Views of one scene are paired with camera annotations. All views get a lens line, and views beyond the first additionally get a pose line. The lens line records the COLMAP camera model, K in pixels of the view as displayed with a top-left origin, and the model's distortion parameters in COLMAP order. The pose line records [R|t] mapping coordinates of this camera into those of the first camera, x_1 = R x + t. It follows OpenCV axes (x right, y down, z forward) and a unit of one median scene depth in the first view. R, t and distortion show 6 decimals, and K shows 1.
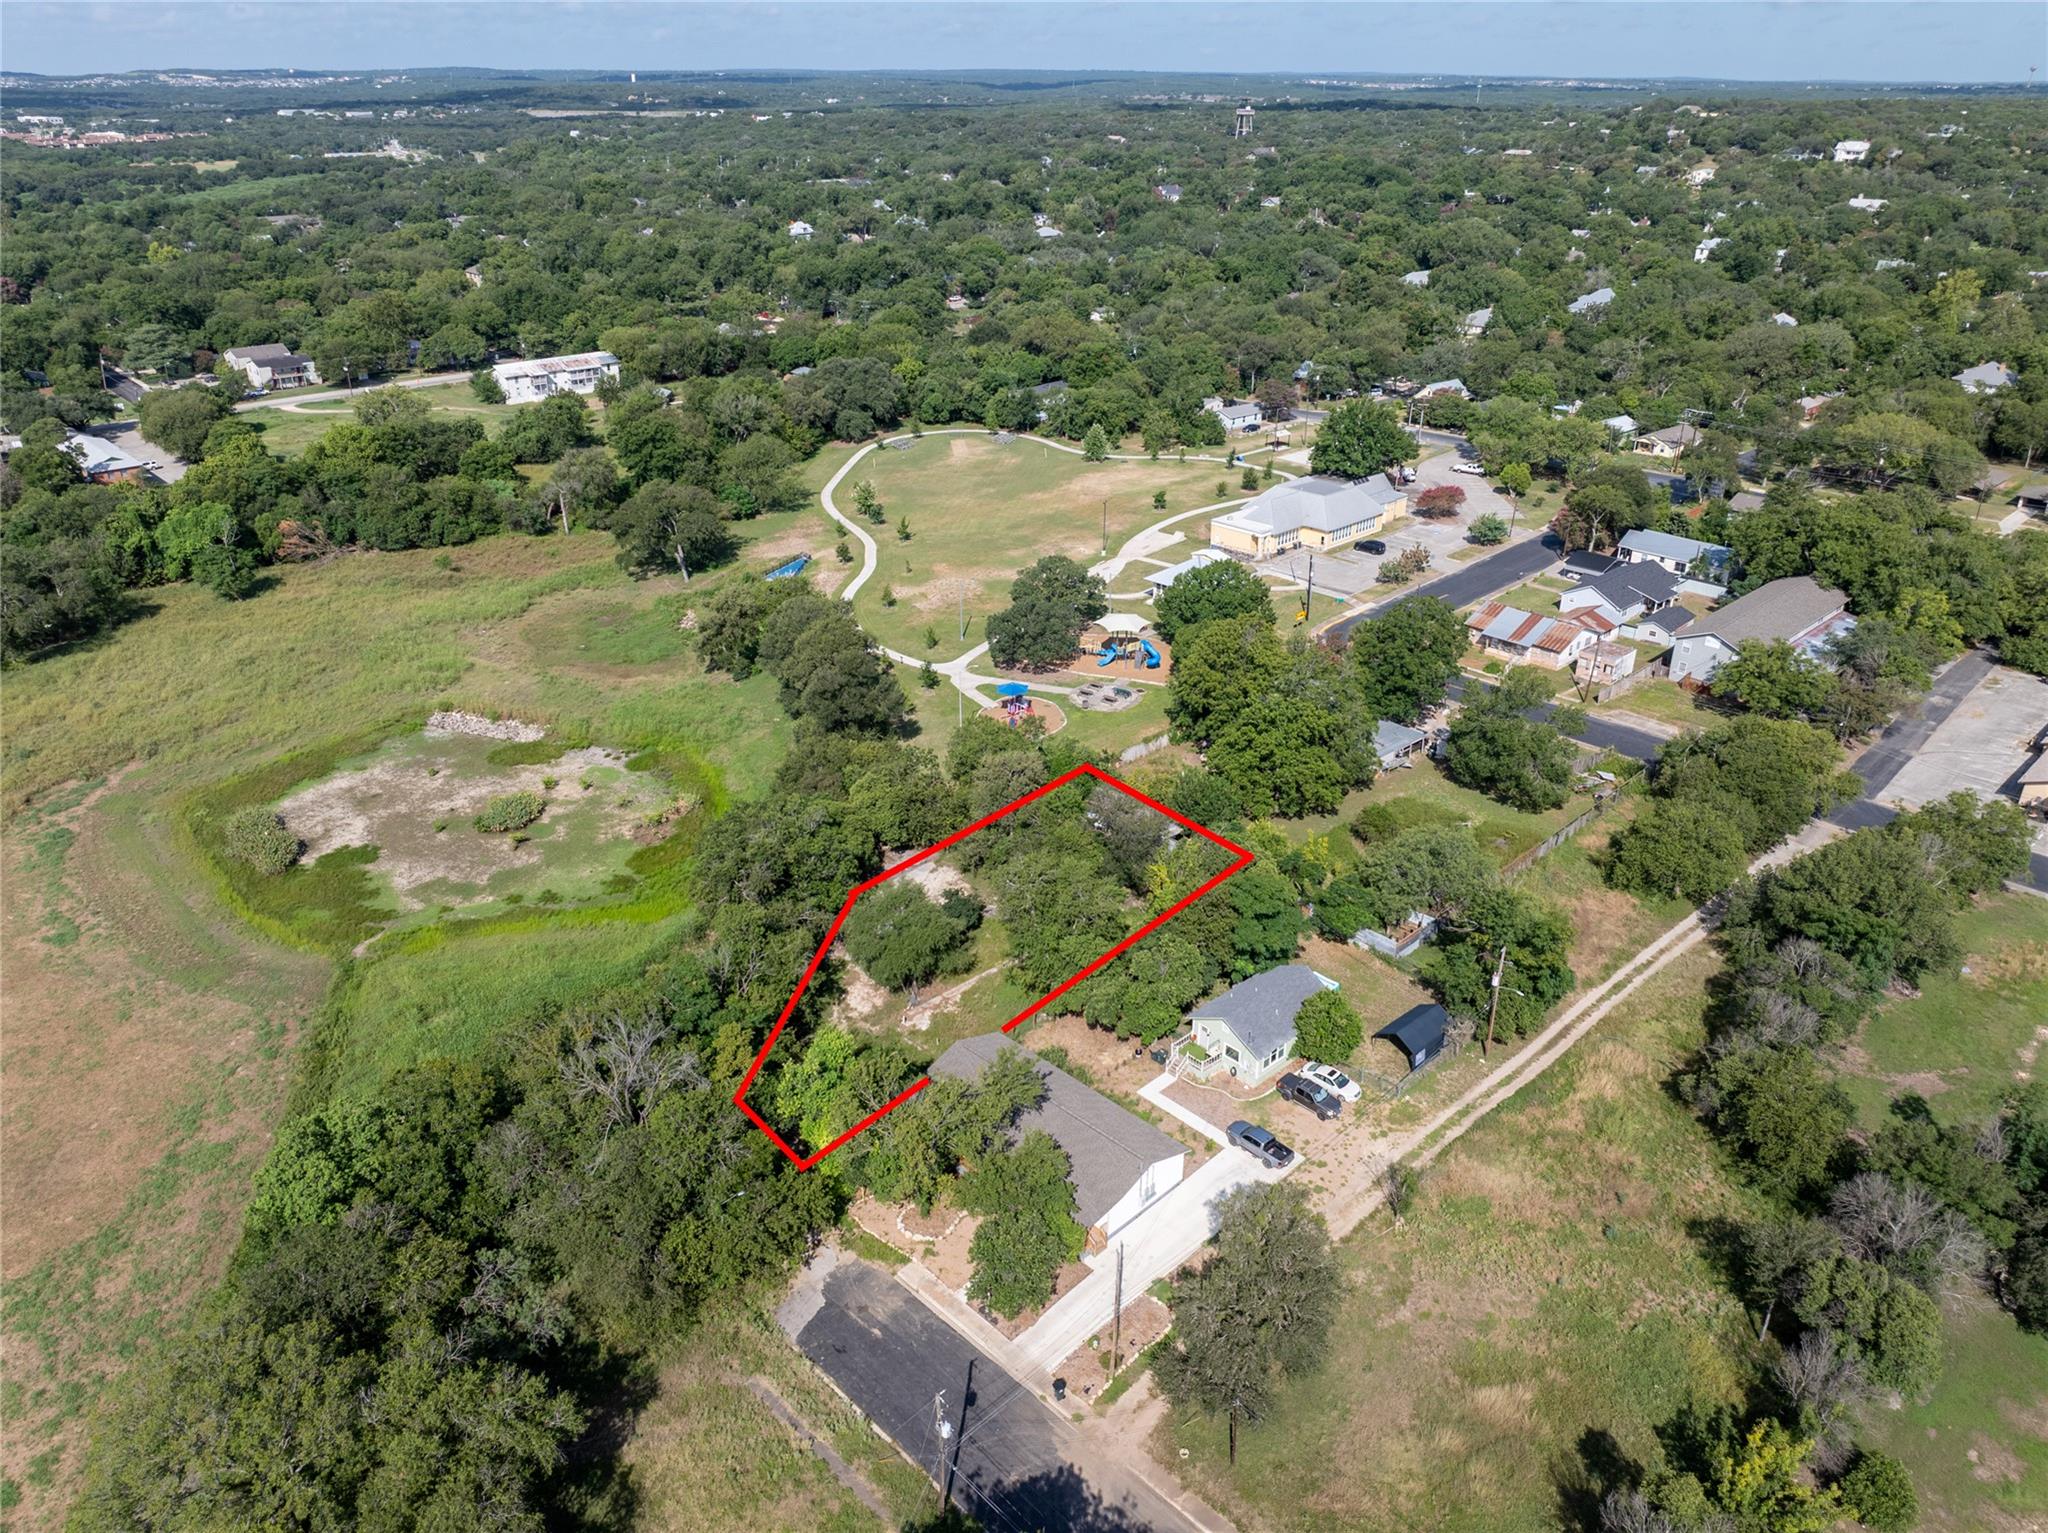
lens RADIAL K [[1432.8, 0, 1024.0], [0, 1432.8, 766.5], [0, 0, 1]] dist [-0.029560, -0.002528]
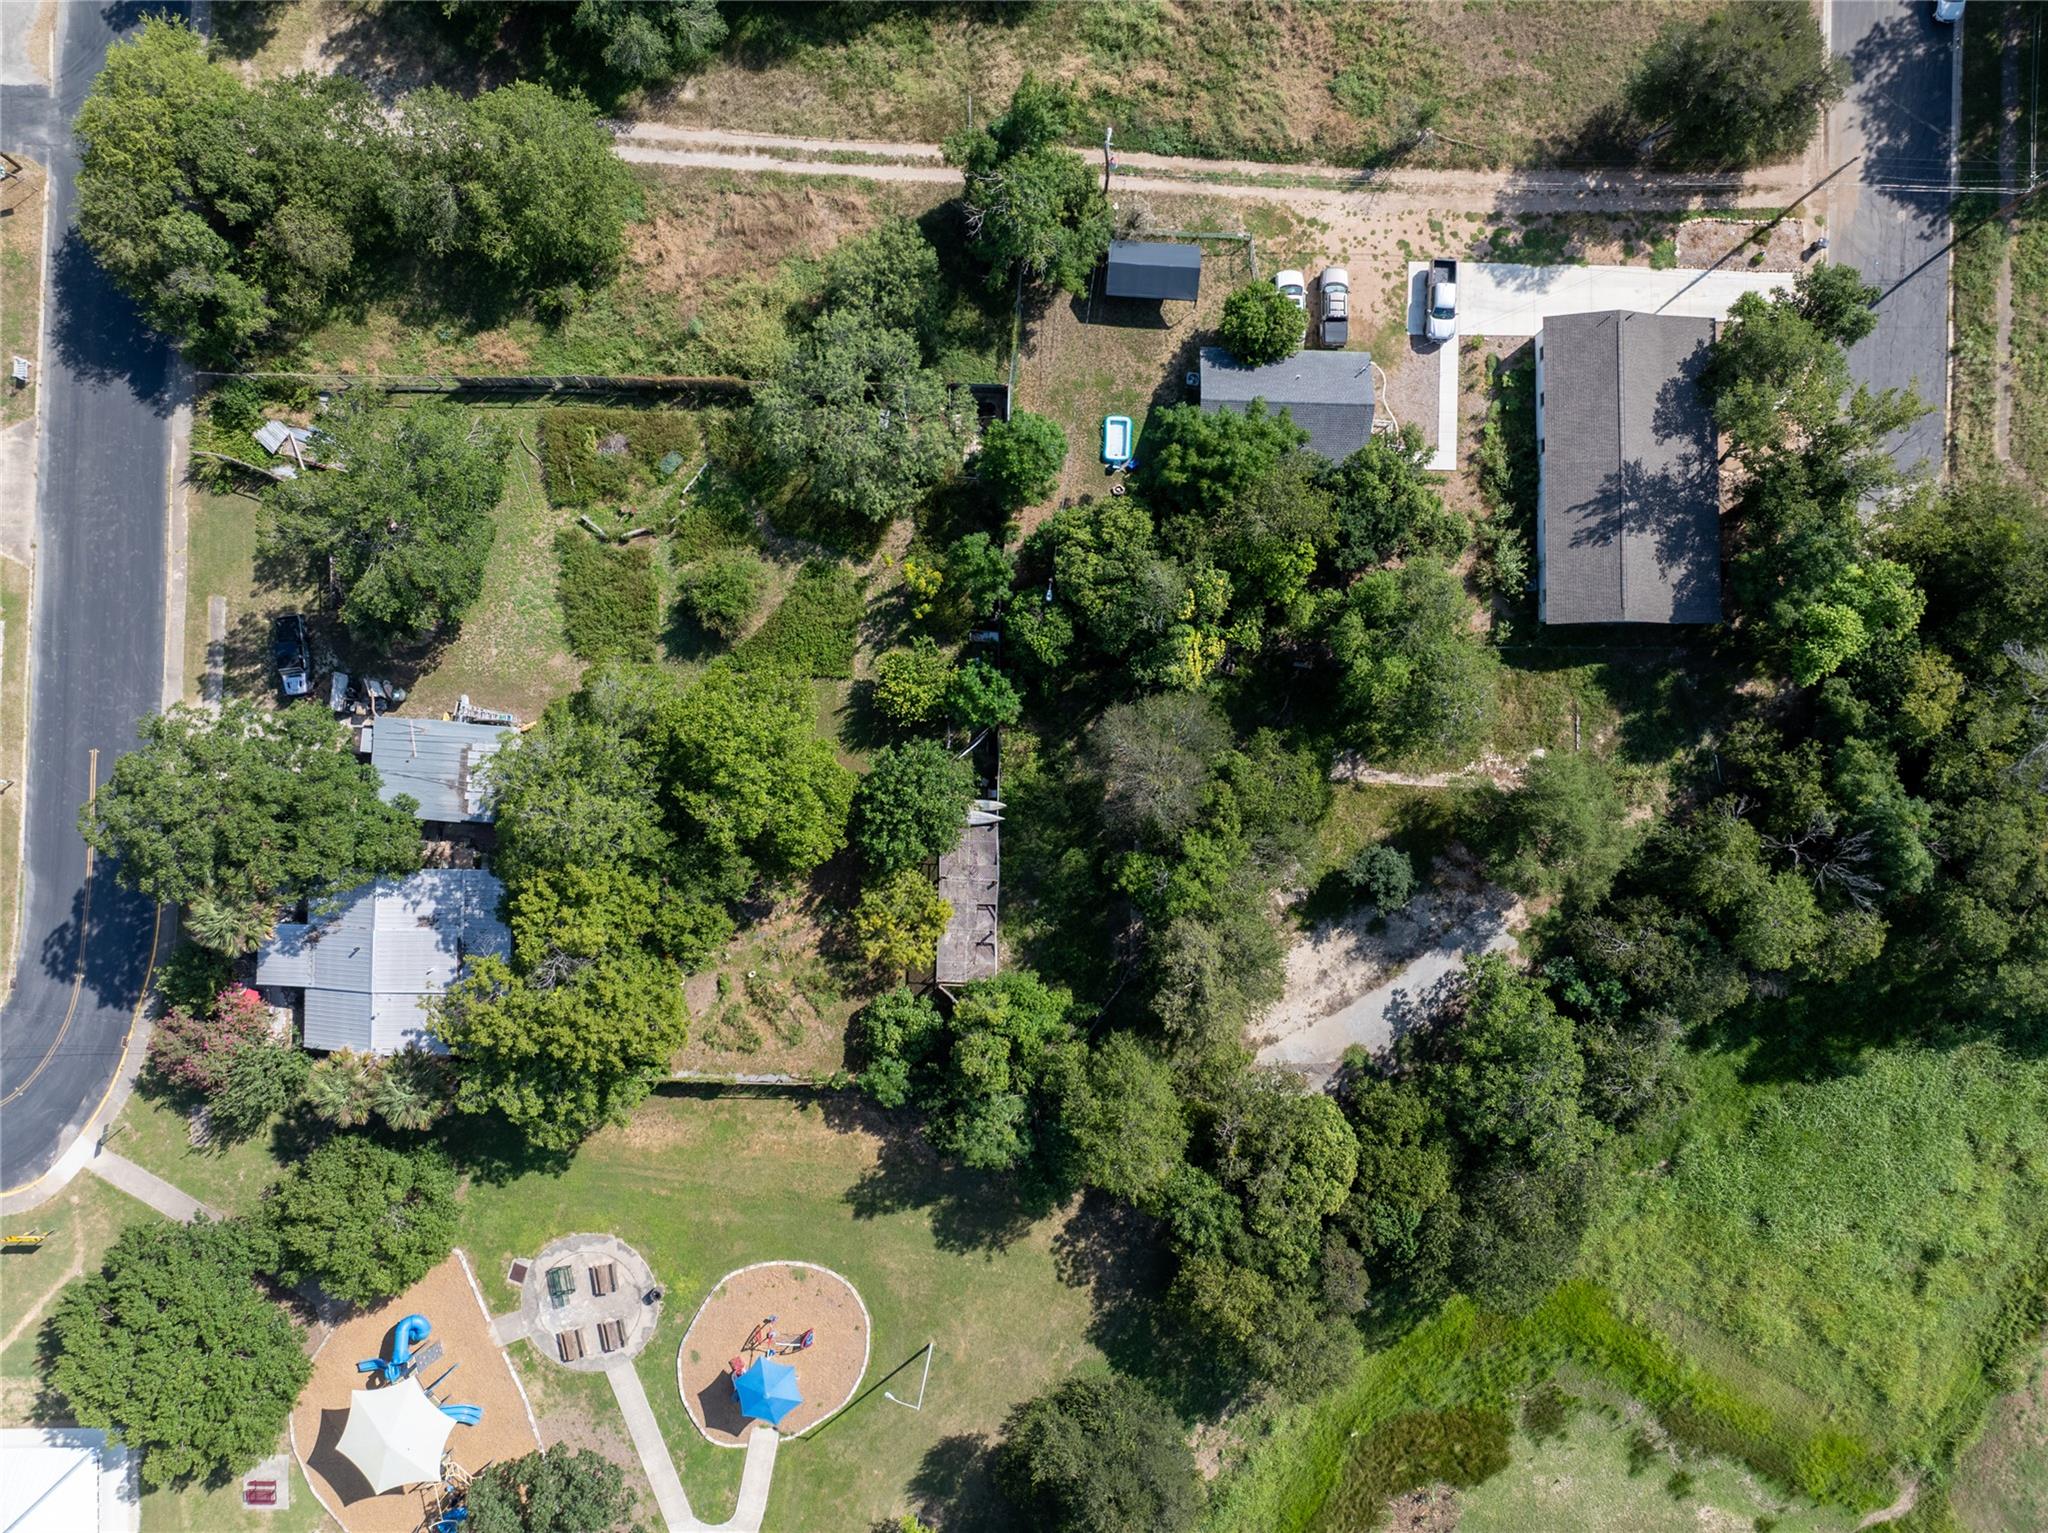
lens RADIAL K [[1432.8, 0, 1024.0], [0, 1432.8, 766.5], [0, 0, 1]] dist [-0.029560, -0.002528]
pose [[-0.706465, -0.707685, 0.009477, 0.111535], [0.306182, -0.293527, 0.905591, -0.583515], [-0.638091, 0.642669, 0.424047, 0.808002]]
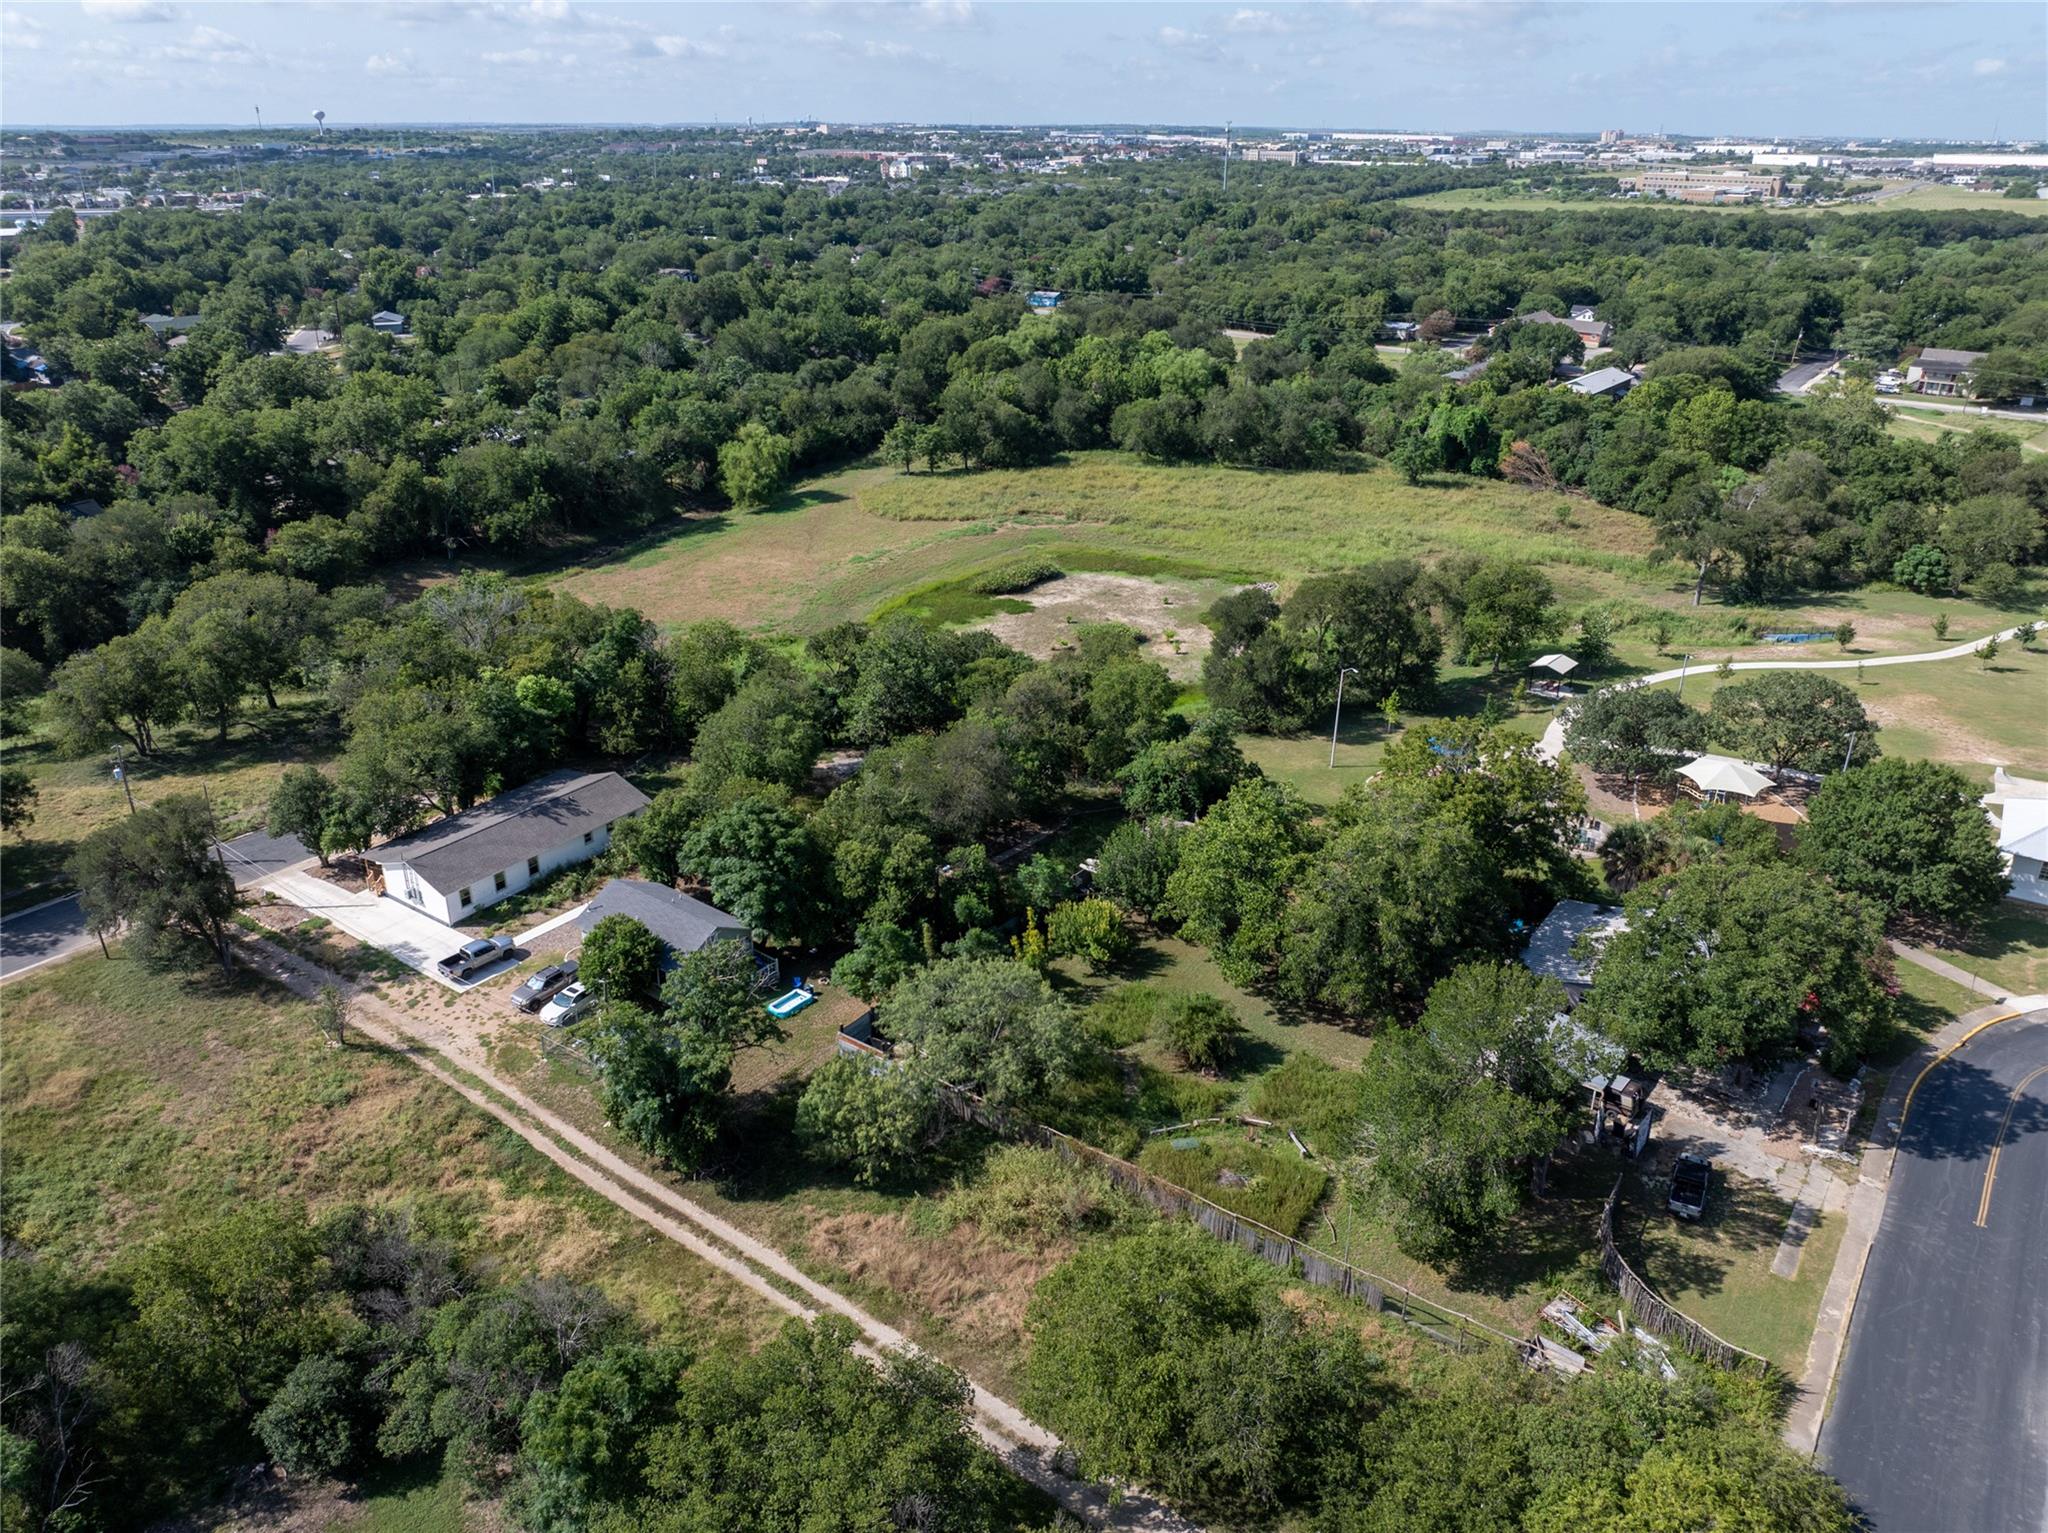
lens RADIAL K [[1432.8, 0, 1024.0], [0, 1432.8, 766.5], [0, 0, 1]] dist [-0.029560, -0.002528]
pose [[0.166500, 0.401976, -0.900385, 0.850858], [-0.434358, 0.849663, 0.299009, -0.235318], [0.885218, 0.341305, 0.316070, 0.810154]]
